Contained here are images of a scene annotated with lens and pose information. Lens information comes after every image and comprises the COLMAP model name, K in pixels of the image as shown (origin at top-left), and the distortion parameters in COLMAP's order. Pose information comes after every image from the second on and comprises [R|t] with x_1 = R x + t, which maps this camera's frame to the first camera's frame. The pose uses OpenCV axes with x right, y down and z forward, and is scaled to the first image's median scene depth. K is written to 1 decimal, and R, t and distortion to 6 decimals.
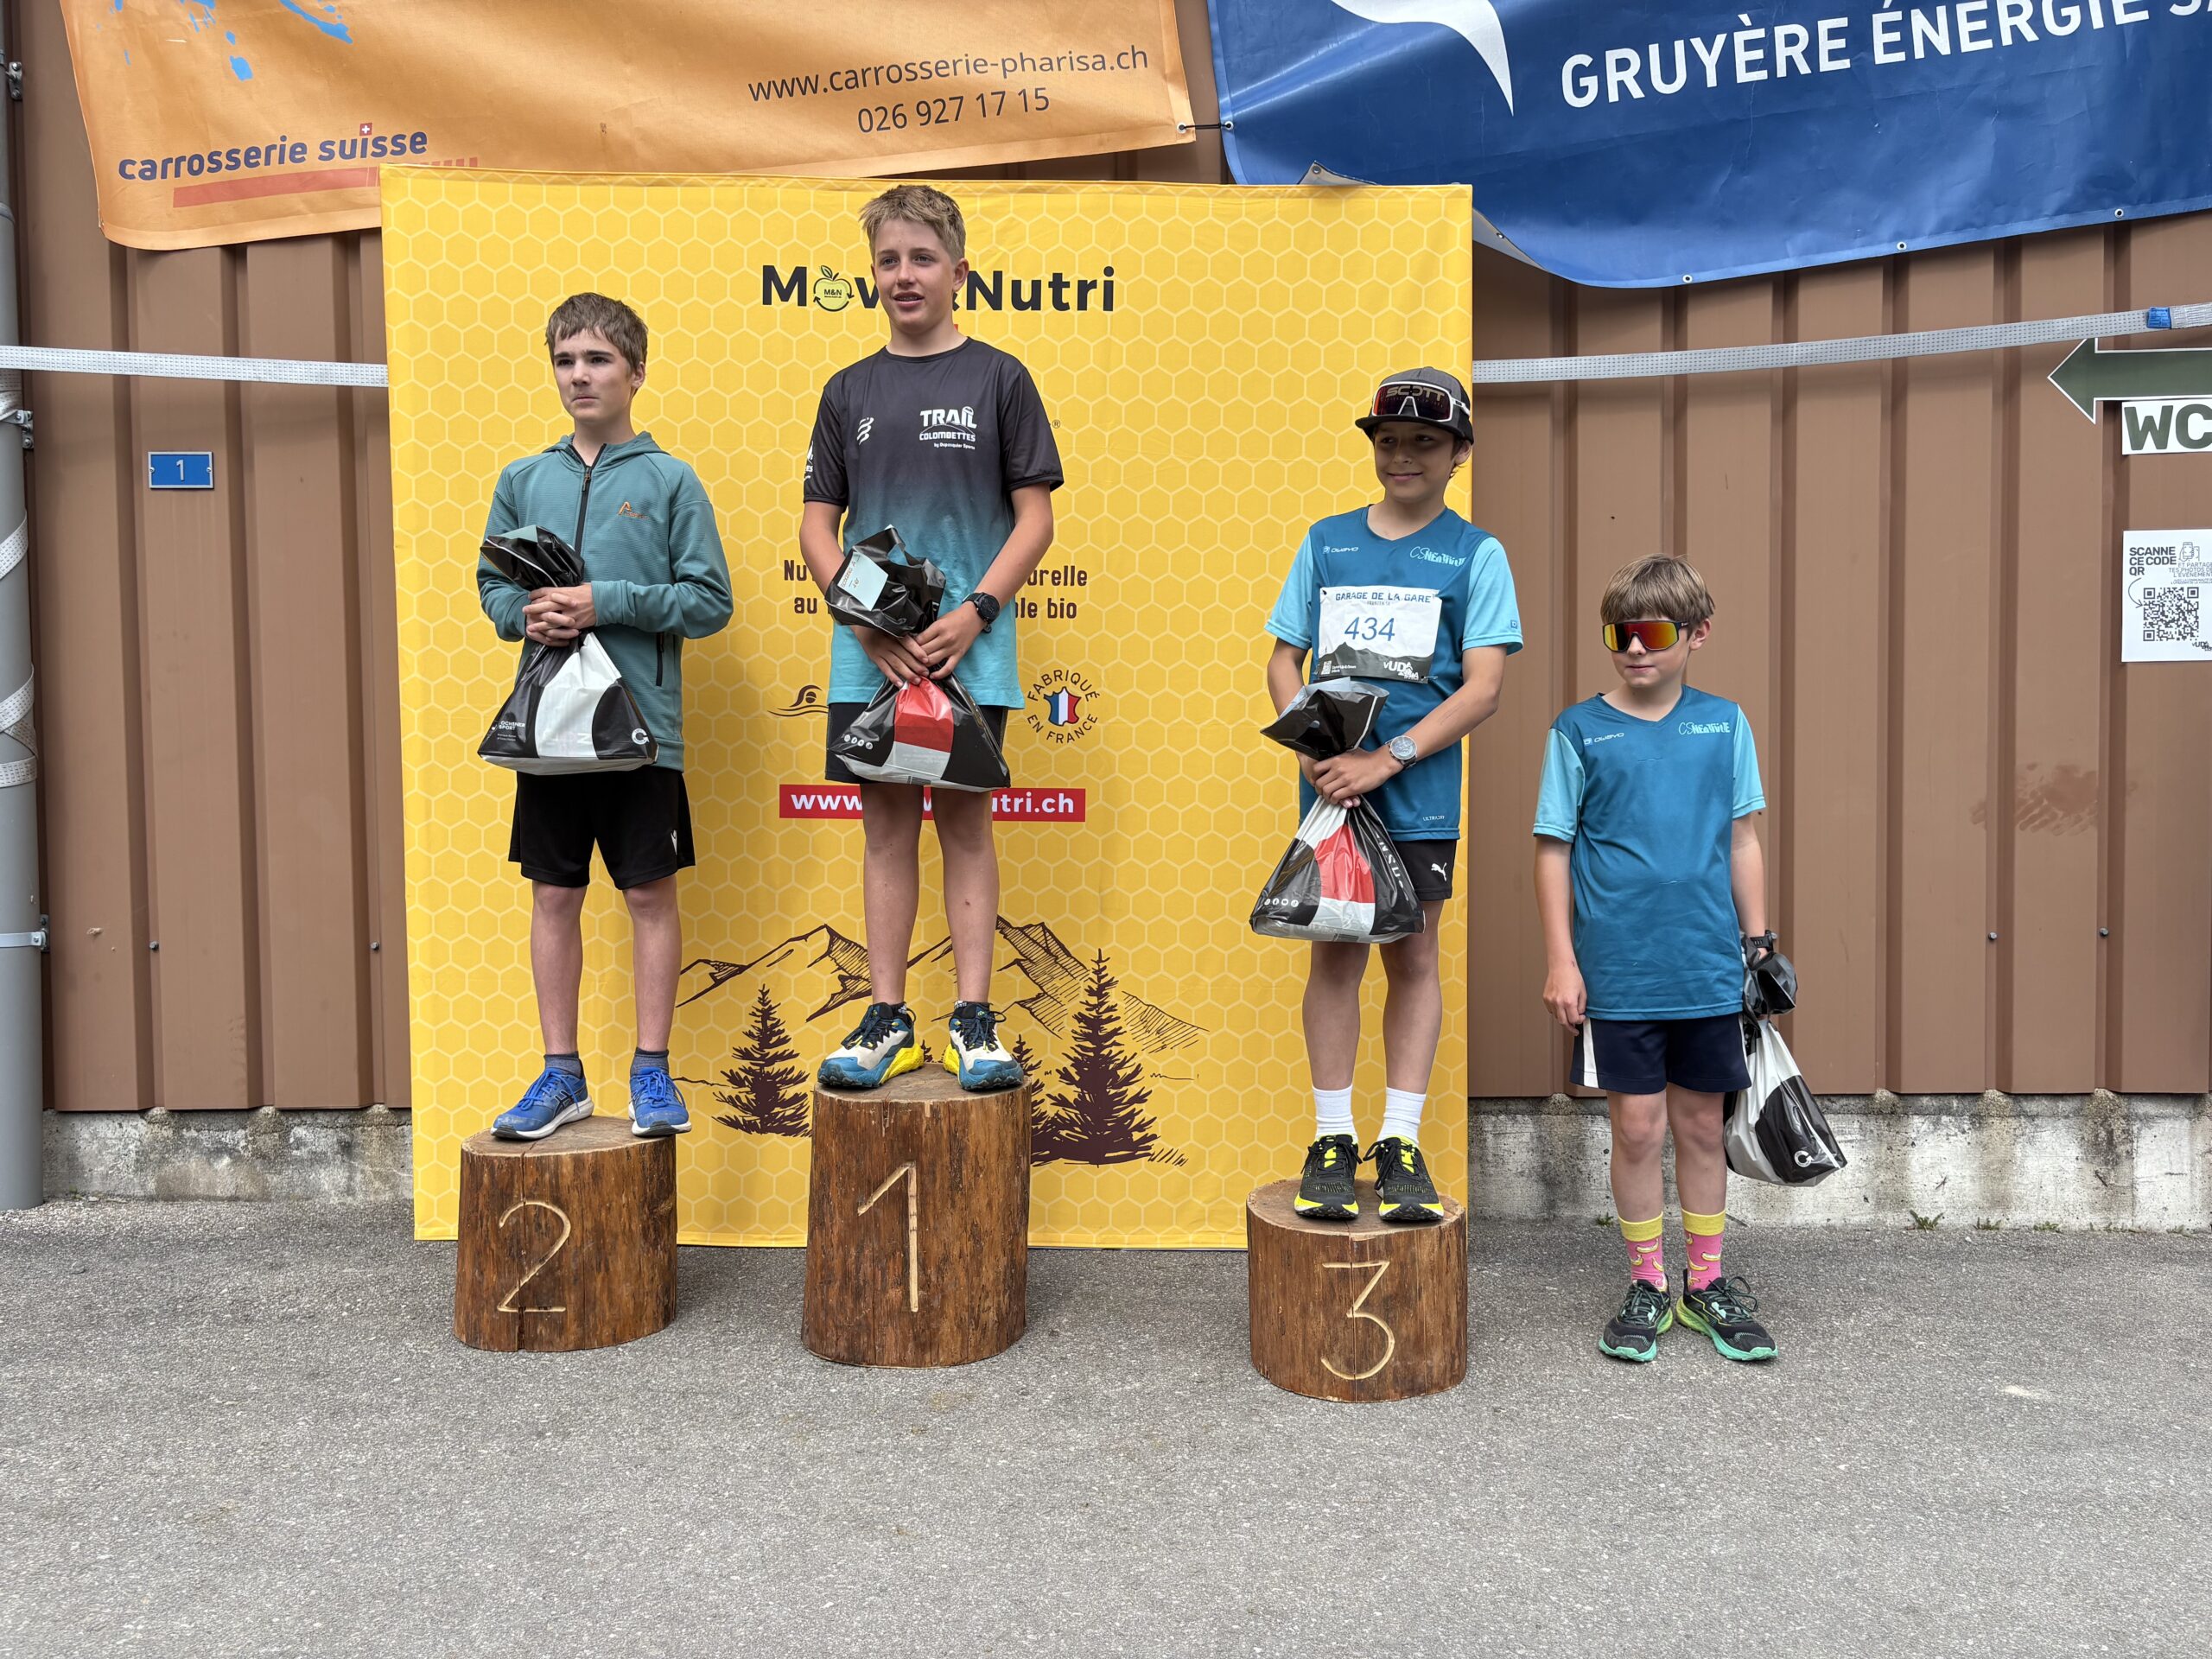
lens RADIAL K [[1648.7, 0, 1109.7], [0, 1648.7, 835.9], [0, 0, 1]] dist [0.076117, -0.083084]
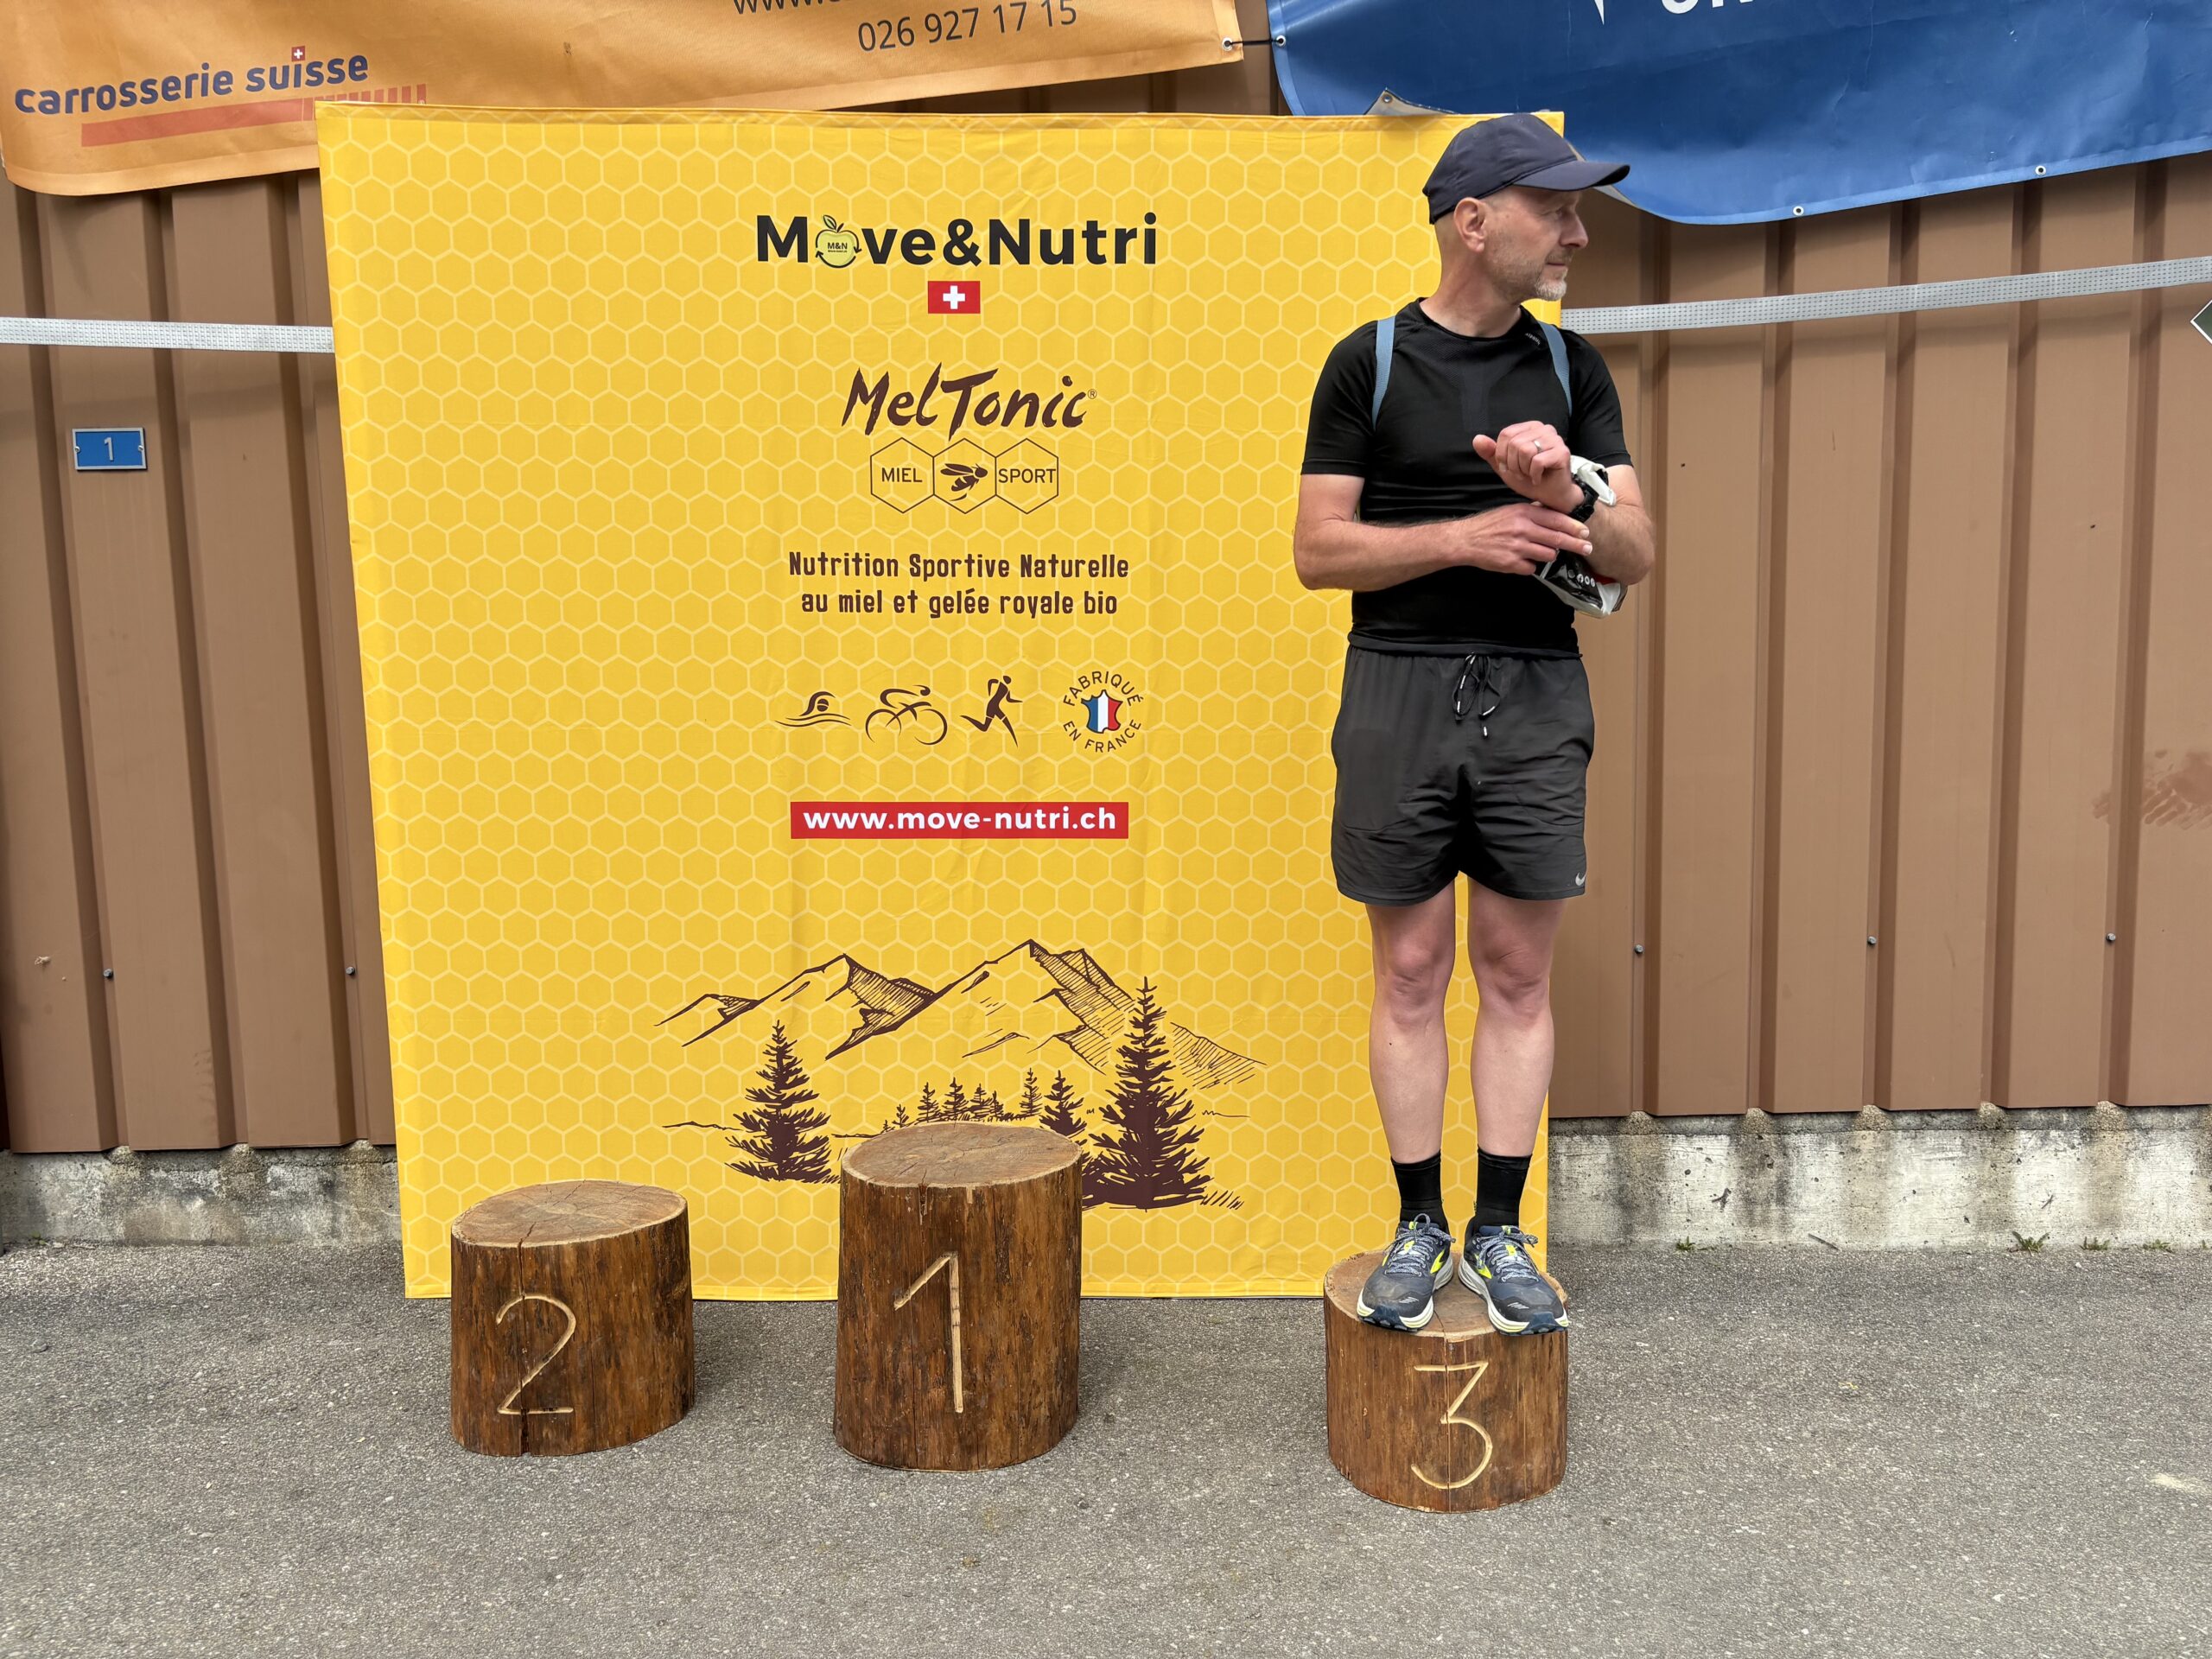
lens RADIAL K [[1650.3, 0, 1111.2], [0, 1650.3, 831.8], [0, 0, 1]] dist [0.073697, -0.079350]
pose [[0.999906, -0.012128, 0.006424, -0.030172], [0.011648, 0.997479, 0.069999, -0.075959], [-0.007257, -0.069918, 0.997526, 0.095657]]
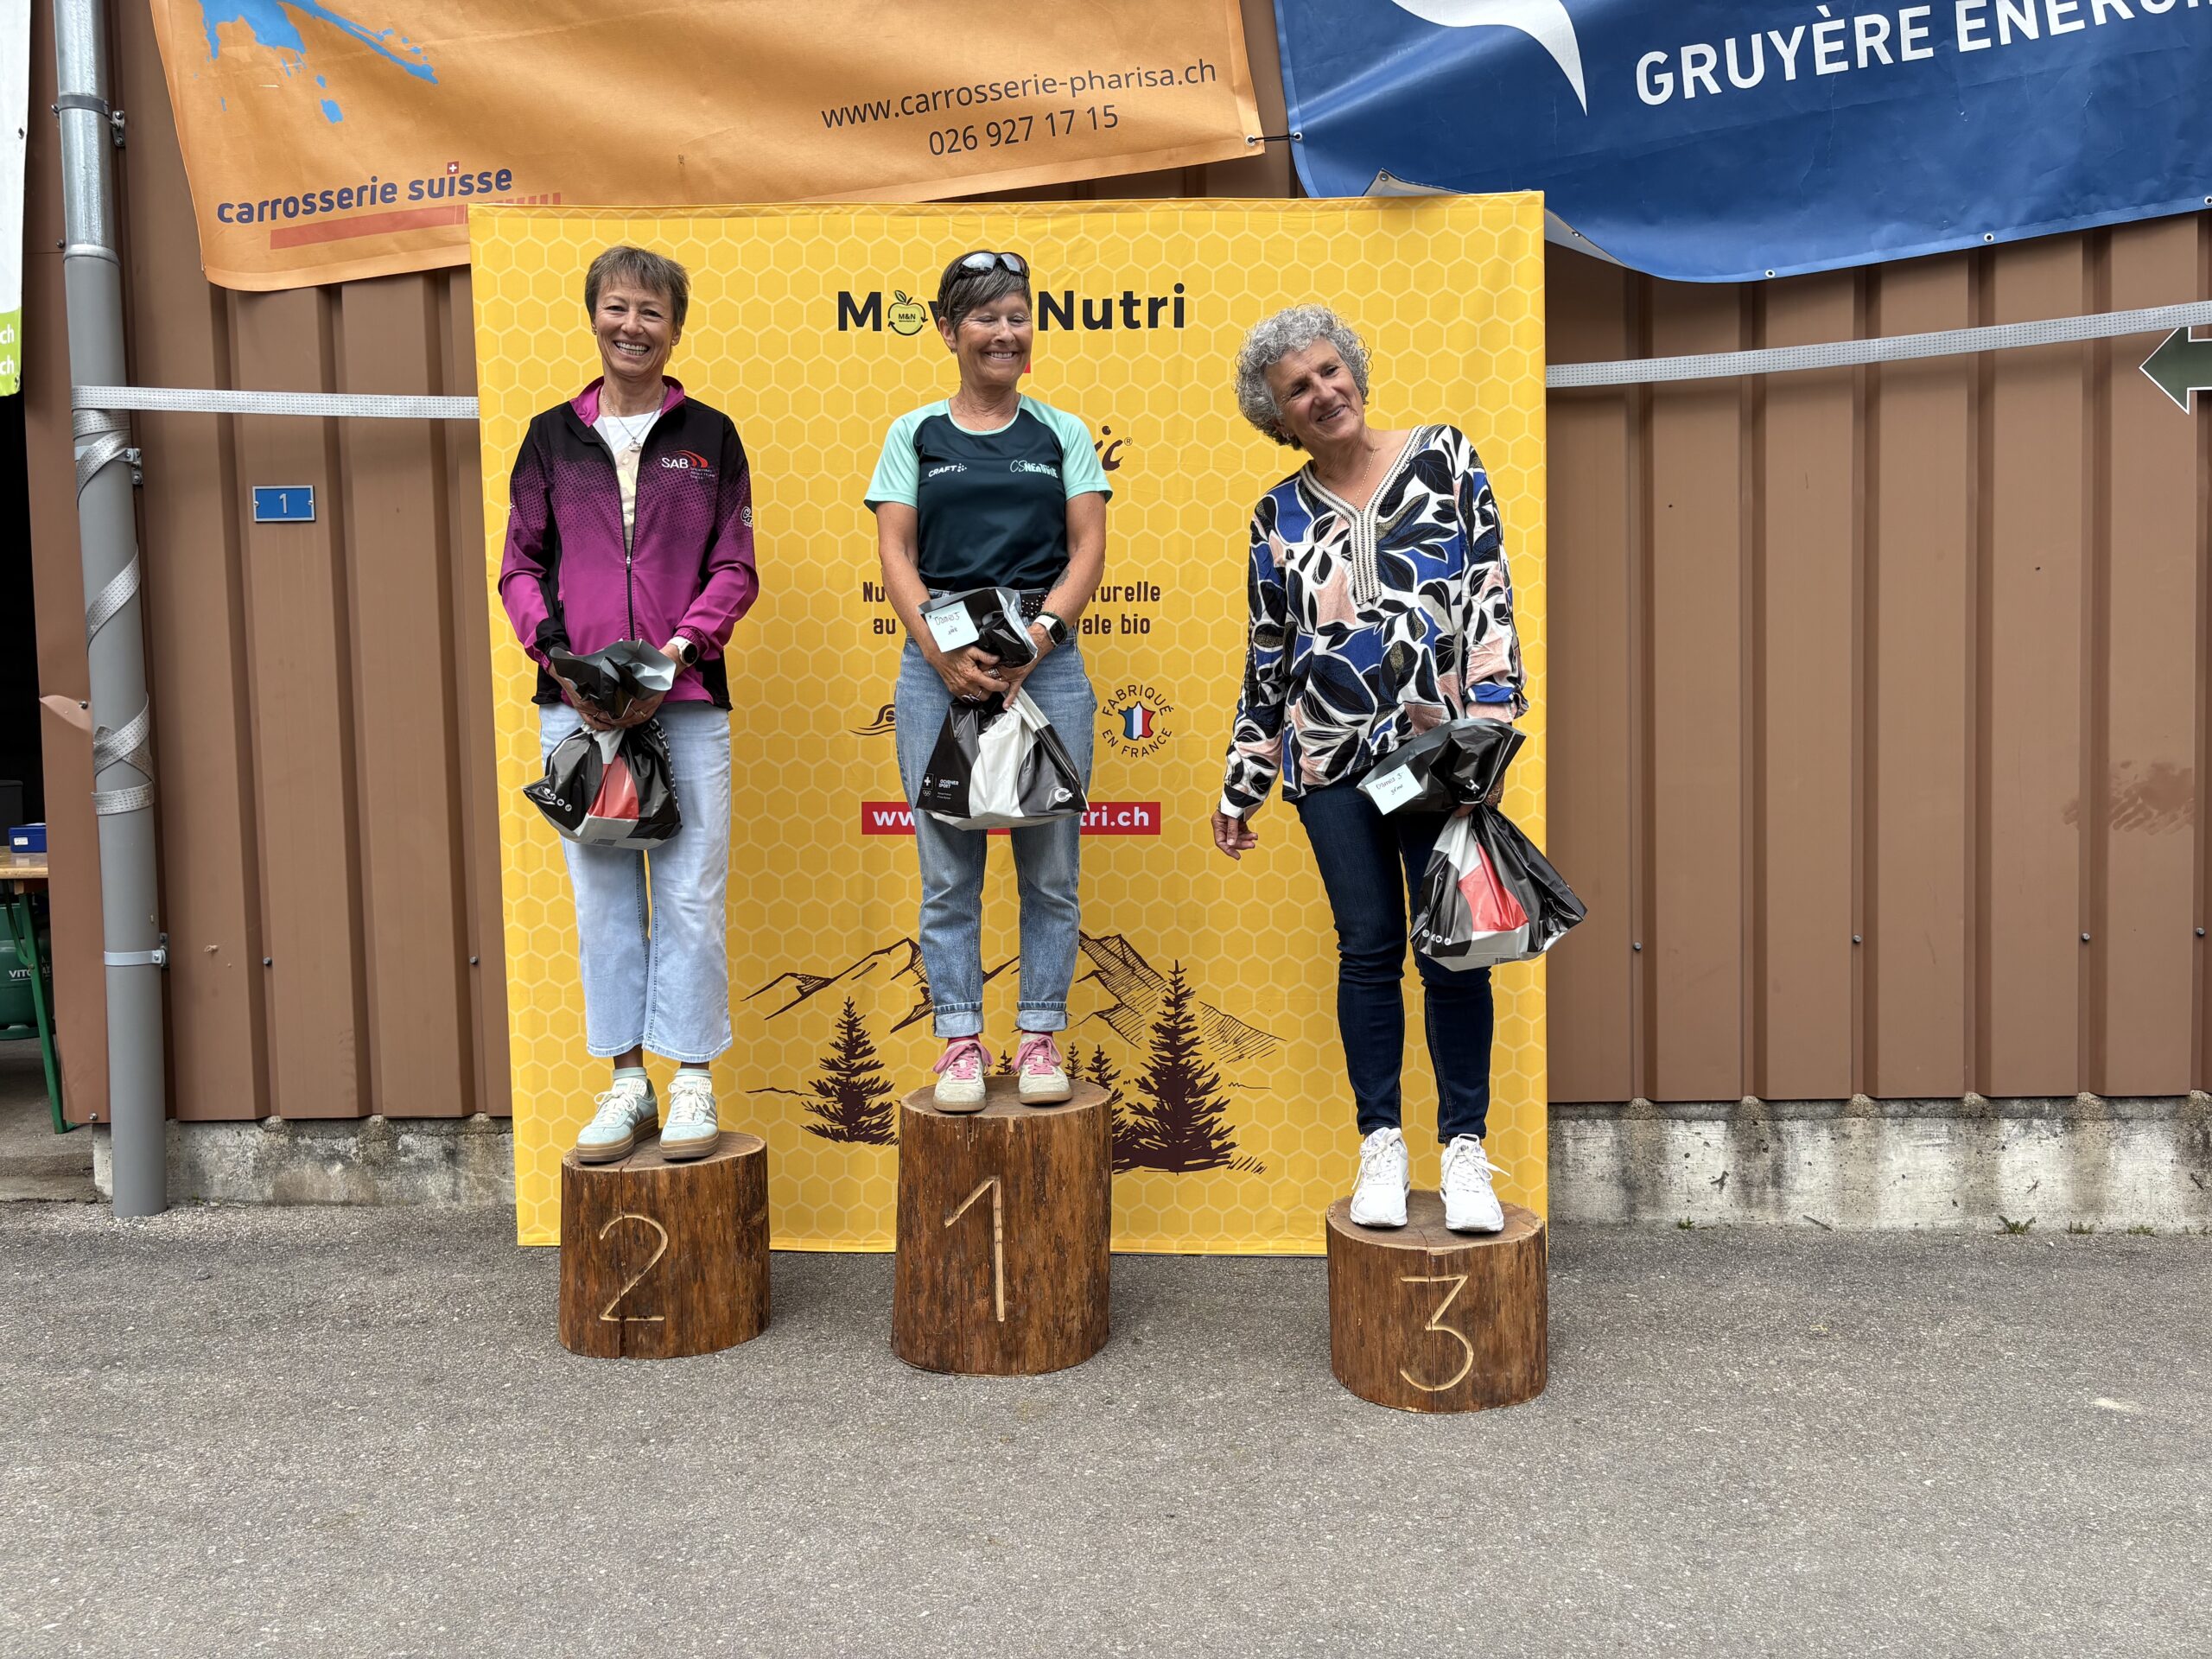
lens RADIAL K [[1651.3, 0, 1105.2], [0, 1651.3, 841.9], [0, 0, 1]] dist [0.075394, -0.080315]
pose [[0.998847, -0.011335, -0.046659, -0.001761], [0.012041, 0.999817, 0.014883, -0.019504], [0.046482, -0.015428, 0.998800, -0.013729]]
